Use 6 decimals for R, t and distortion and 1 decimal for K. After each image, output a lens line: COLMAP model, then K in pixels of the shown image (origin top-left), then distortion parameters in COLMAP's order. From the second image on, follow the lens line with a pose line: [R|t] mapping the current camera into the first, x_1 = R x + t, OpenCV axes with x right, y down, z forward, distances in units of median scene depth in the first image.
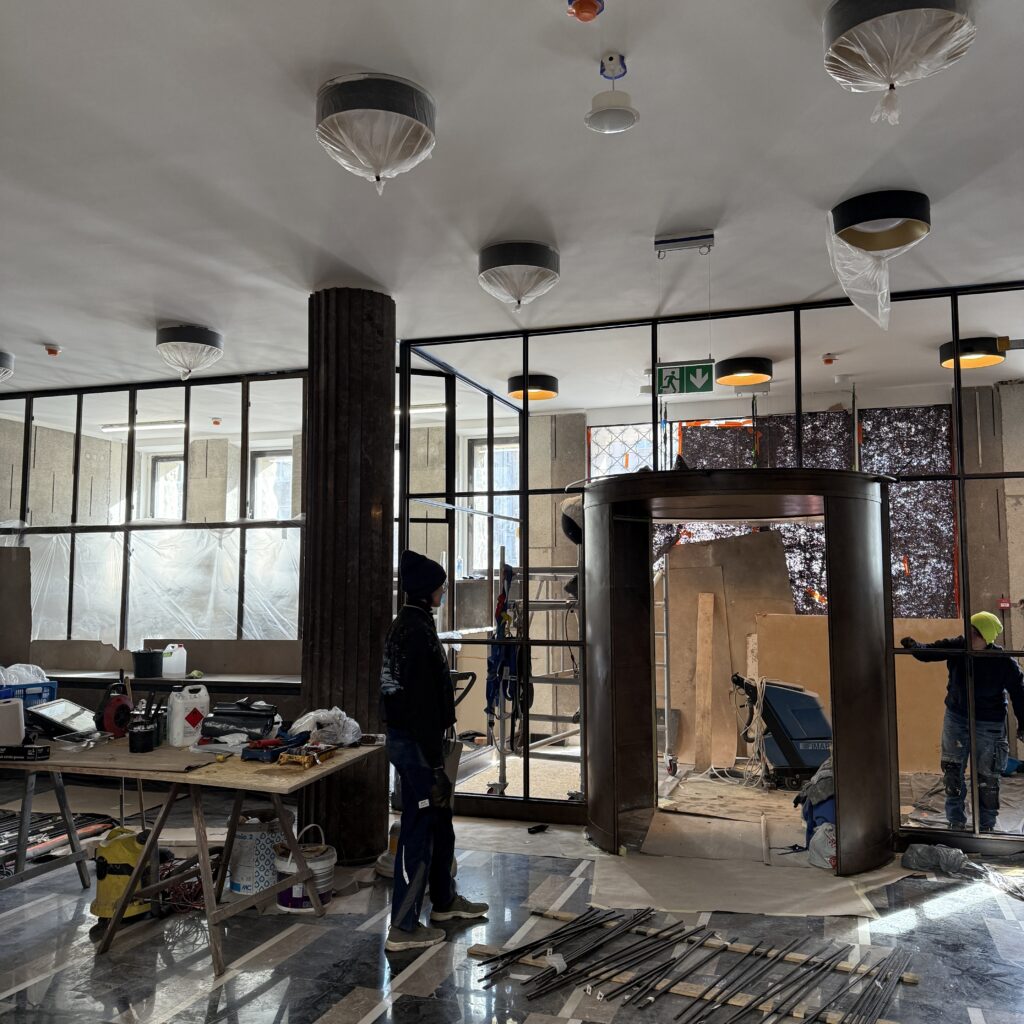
lens RADIAL K [[952.7, 0, 512.0], [0, 952.7, 512.0], [0, 0, 1]] dist [-0.144950, -0.001615]
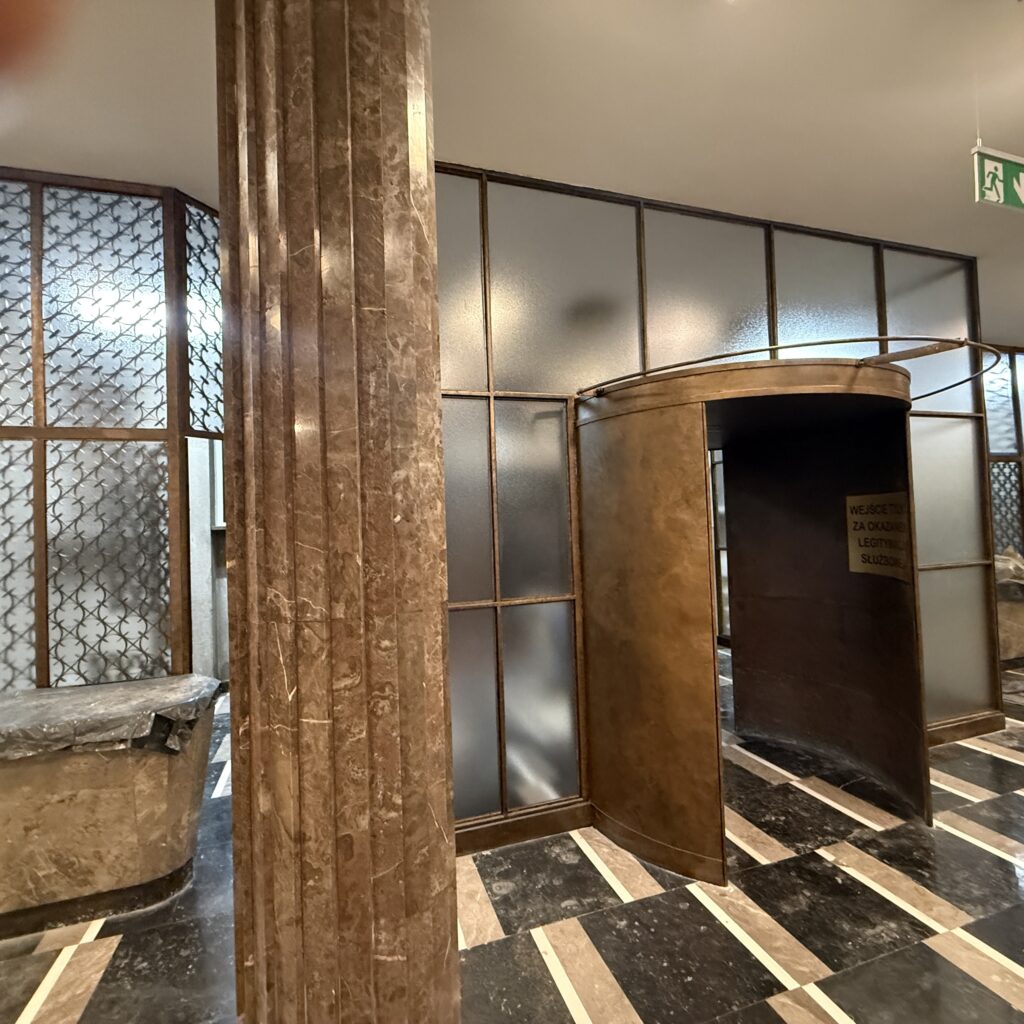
lens RADIAL K [[541.8, 0, 503.6], [0, 541.8, 513.2], [0, 0, 1]] dist [-0.004223, 0.000322]
pose [[0.804655, -0.015266, 0.593547, -0.269500], [-0.013019, 0.998975, 0.043343, 0.060337], [-0.593600, -0.042603, 0.803631, 0.793071]]
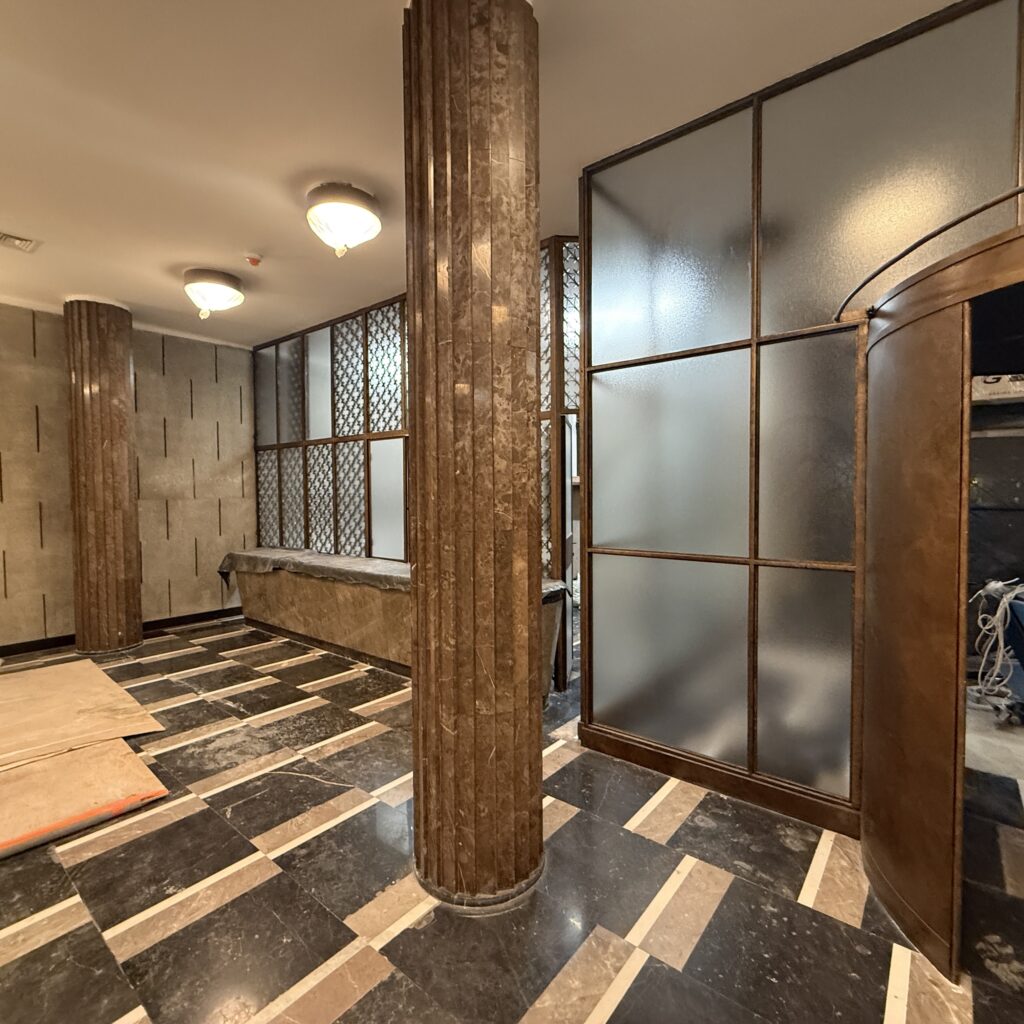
lens RADIAL K [[541.8, 0, 503.6], [0, 541.8, 513.2], [0, 0, 1]] dist [-0.004223, 0.000322]
pose [[0.934453, 0.013979, -0.355812, -0.016090], [0.031919, 0.991918, 0.122798, 0.056671], [0.354653, -0.126106, 0.926455, 0.674981]]
